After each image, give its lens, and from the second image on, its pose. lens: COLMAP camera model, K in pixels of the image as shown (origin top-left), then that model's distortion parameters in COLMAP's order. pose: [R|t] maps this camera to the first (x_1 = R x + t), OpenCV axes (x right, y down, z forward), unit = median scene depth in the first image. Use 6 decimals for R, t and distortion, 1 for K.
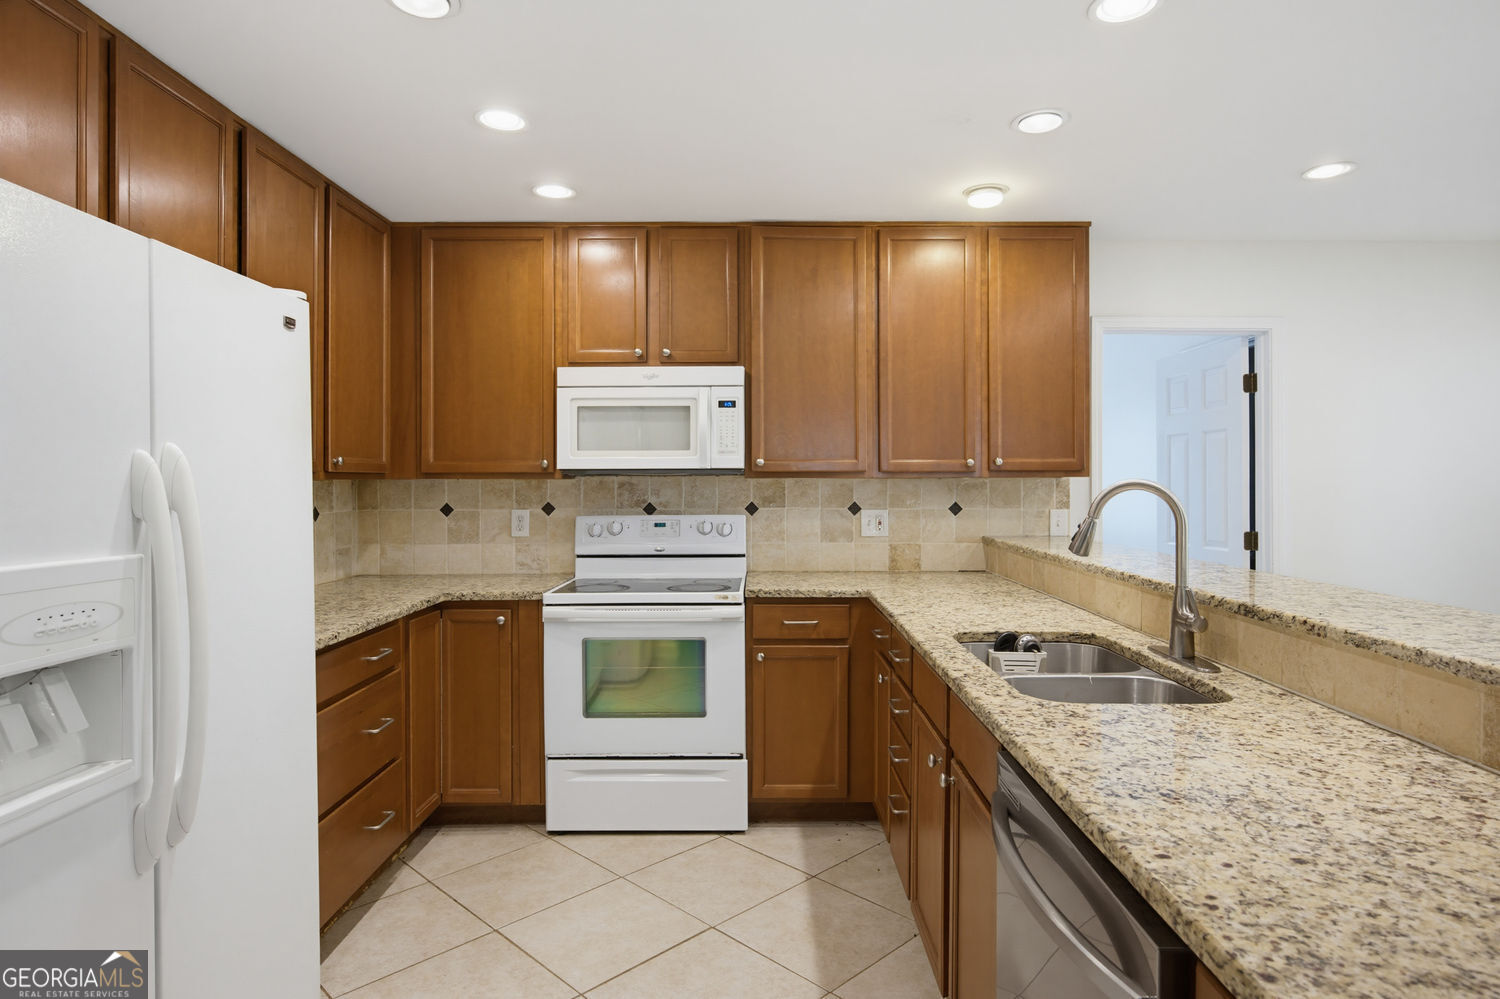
lens RADIAL K [[844.8, 0, 748.3], [0, 844.8, 468.1], [0, 0, 1]] dist [-0.002762, 0.003390]
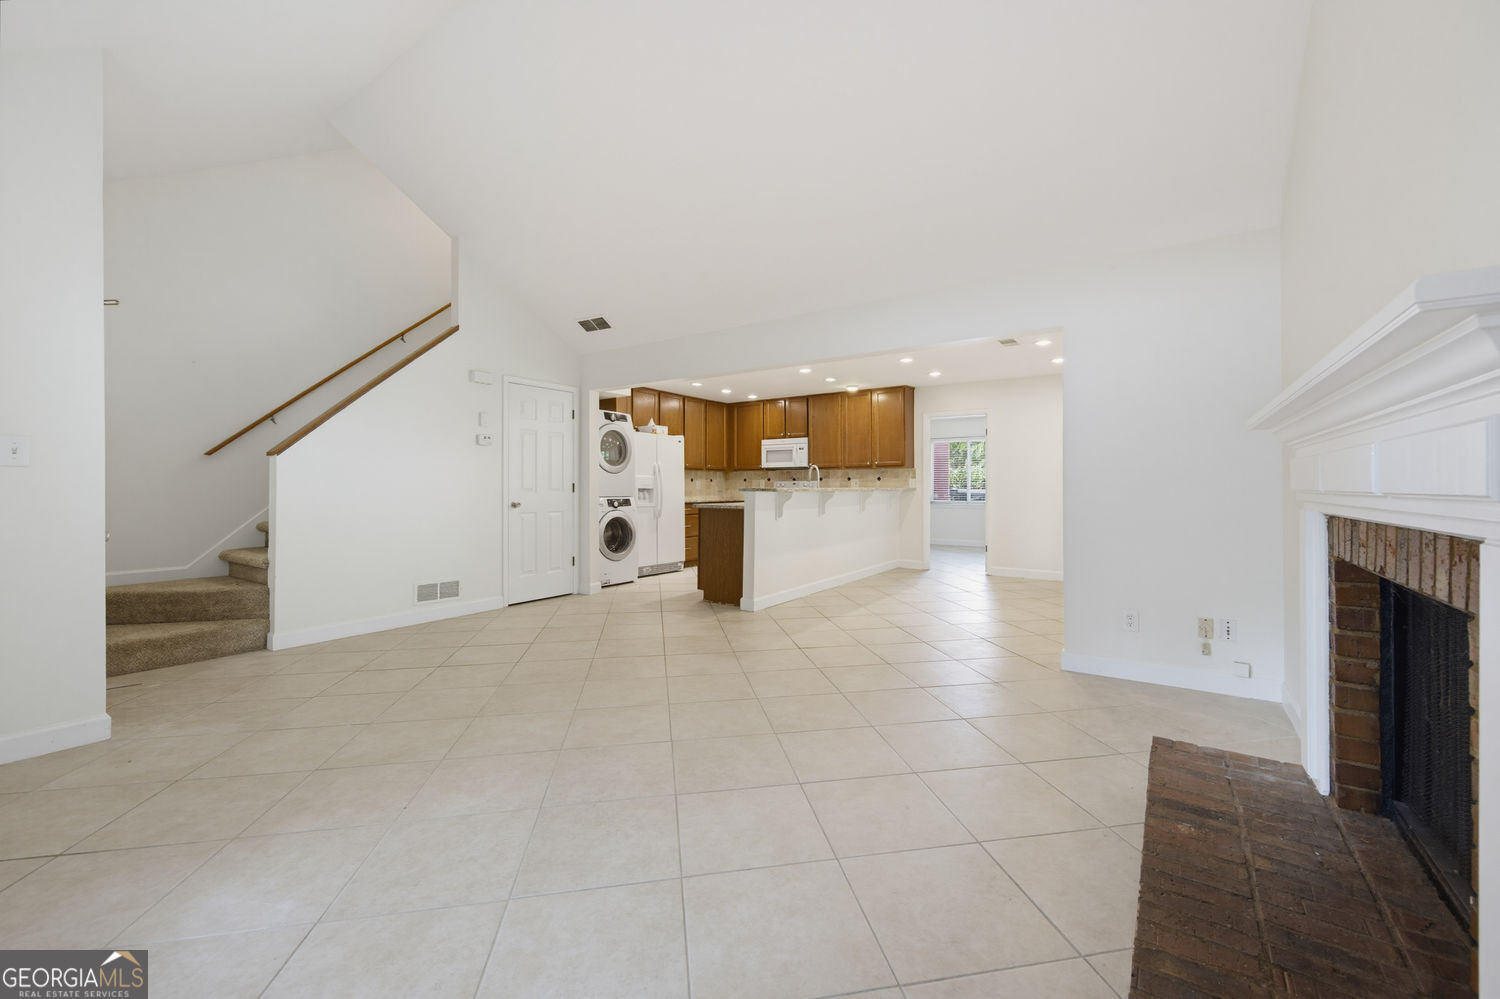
lens RADIAL K [[597.6, 0, 758.6], [0, 597.6, 492.2], [0, 0, 1]] dist [0.000355, 0.000670]
pose [[0.828537, 0.007624, -0.559882, 1.179571], [0.005810, 0.999736, 0.022210, 0.048790], [0.559904, -0.021655, 0.828274, -1.129307]]
